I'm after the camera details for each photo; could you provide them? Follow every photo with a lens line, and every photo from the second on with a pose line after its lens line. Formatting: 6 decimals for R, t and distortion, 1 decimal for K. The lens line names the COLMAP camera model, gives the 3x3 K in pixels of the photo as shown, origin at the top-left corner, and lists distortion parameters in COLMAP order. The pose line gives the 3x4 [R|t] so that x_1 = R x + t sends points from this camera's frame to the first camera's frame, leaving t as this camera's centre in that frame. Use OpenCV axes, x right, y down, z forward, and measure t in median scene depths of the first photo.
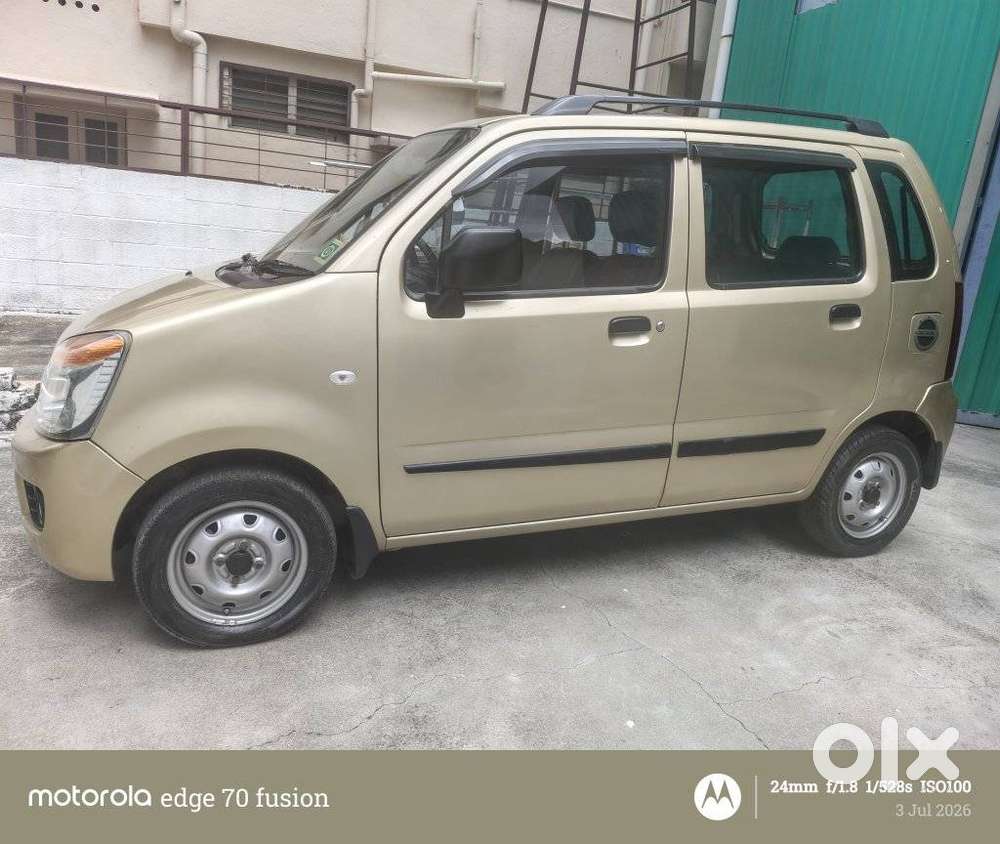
lens RADIAL K [[690.4, 0, 493.8], [0, 690.4, 378.9], [0, 0, 1]] dist [0.037269, -0.047643]
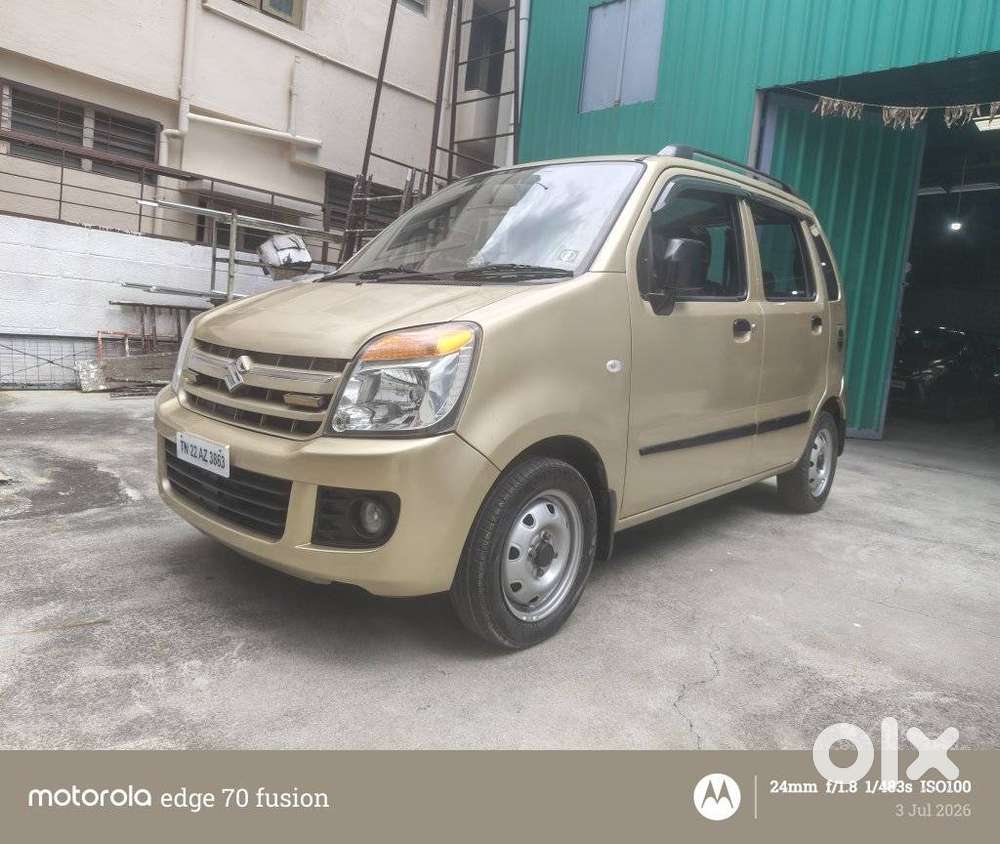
lens RADIAL K [[694.4, 0, 502.8], [0, 694.4, 376.1], [0, 0, 1]] dist [0.003633, -0.004231]
pose [[0.888415, -0.044754, 0.456854, -0.619766], [0.093646, 0.991976, -0.084932, 0.063511], [-0.449388, 0.118237, 0.885478, 0.078340]]
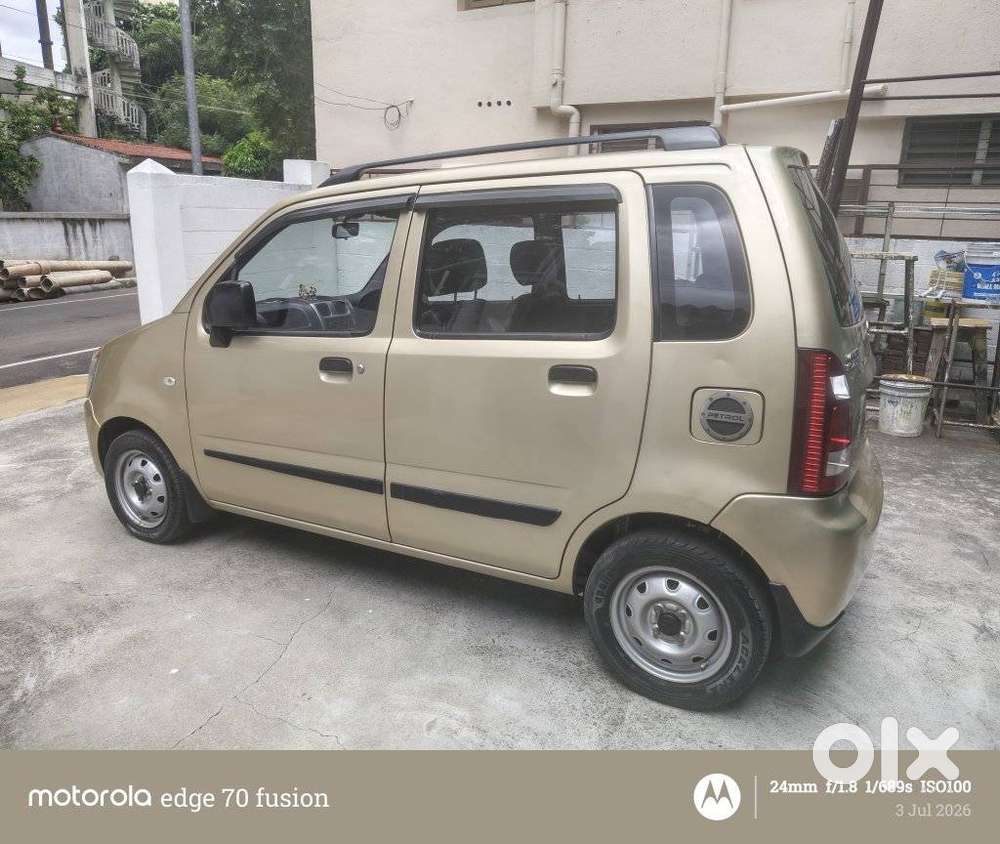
lens RADIAL K [[690.7, 0, 499.4], [0, 690.7, 388.2], [0, 0, 1]] dist [0.035731, -0.038775]
pose [[0.665324, 0.103291, -0.739375, 0.987183], [-0.126469, 0.991662, 0.024733, -0.082967], [0.735765, 0.077052, 0.672839, 0.359248]]
